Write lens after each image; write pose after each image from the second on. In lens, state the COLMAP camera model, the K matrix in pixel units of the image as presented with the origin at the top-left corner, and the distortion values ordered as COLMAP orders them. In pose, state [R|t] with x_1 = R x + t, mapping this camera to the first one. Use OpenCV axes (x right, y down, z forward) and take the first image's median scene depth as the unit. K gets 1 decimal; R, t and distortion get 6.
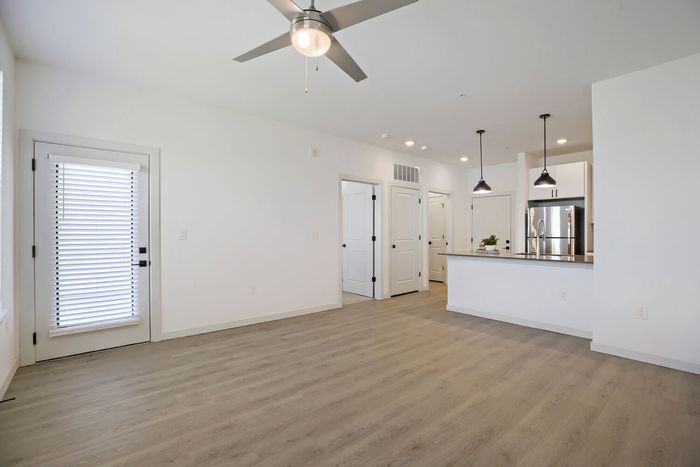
lens RADIAL K [[329.0, 0, 350.0], [0, 329.0, 233.5], [0, 0, 1]] dist [-0.021404, 0.001204]
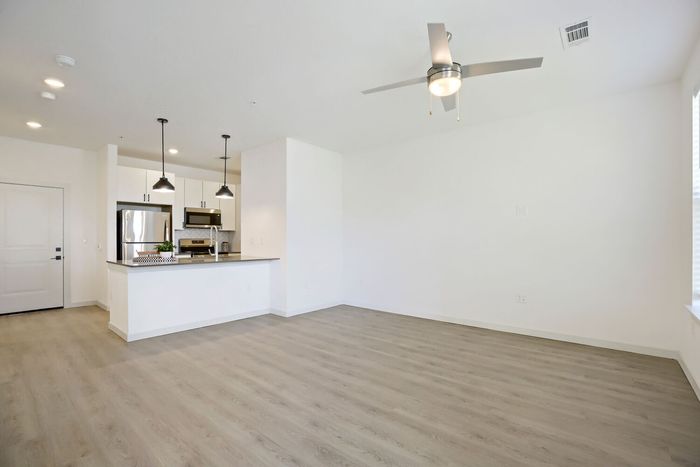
lens RADIAL K [[331.6, 0, 352.0], [0, 331.6, 242.0], [0, 0, 1]] dist [-0.015403, 0.000651]
pose [[-0.181880, -0.013719, 0.983225, -0.814442], [0.000751, 0.999900, 0.014090, -0.004713], [-0.983320, 0.003302, -0.181852, 0.990091]]
